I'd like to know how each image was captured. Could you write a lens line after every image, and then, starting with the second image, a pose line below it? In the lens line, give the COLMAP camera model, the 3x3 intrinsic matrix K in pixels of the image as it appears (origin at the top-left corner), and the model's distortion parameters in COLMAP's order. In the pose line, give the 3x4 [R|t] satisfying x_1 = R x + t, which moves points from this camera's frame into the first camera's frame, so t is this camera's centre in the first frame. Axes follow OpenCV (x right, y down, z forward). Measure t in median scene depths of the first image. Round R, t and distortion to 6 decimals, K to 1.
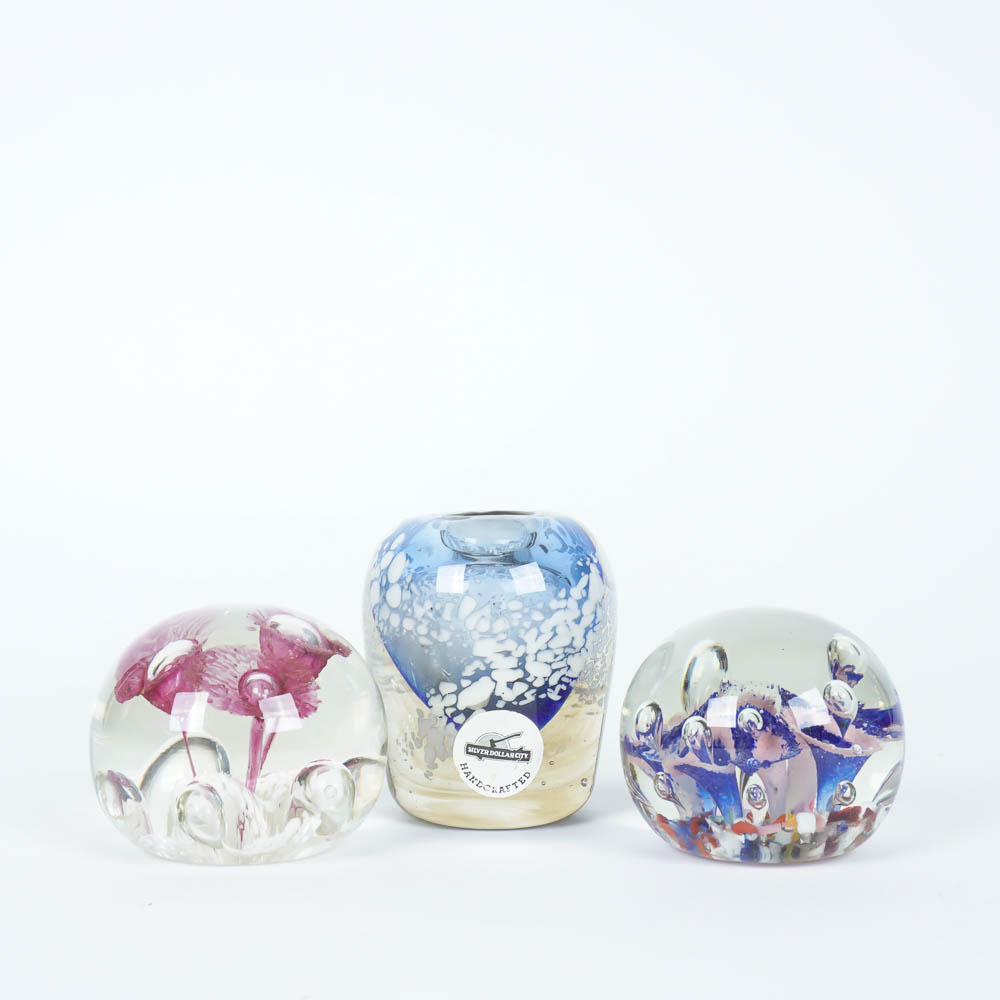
lens RADIAL K [[1525.9, 0, 498.5], [0, 1525.9, 499.7], [0, 0, 1]] dist [-0.053373, 0.000000]
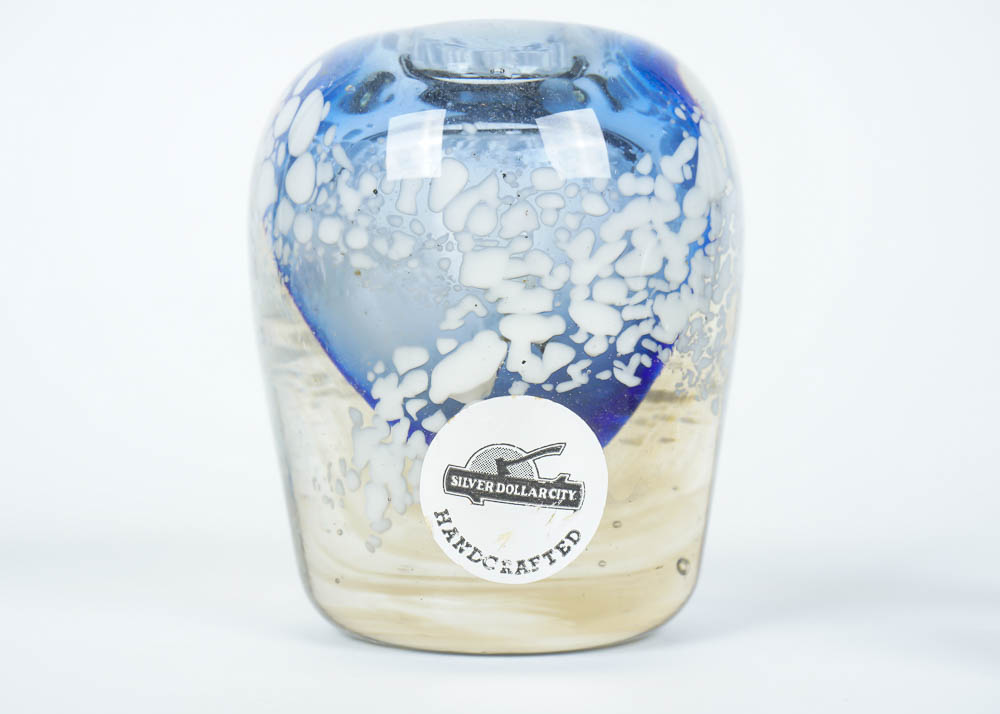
lens RADIAL K [[1599.2, 0, 497.0], [0, 1599.2, 356.5], [0, 0, 1]] dist [0.649718, 0.000000]
pose [[0.999963, -0.001825, -0.008360, -0.001087], [0.001835, 0.999998, 0.001252, 0.121959], [0.008357, -0.001267, 0.999964, 0.484646]]
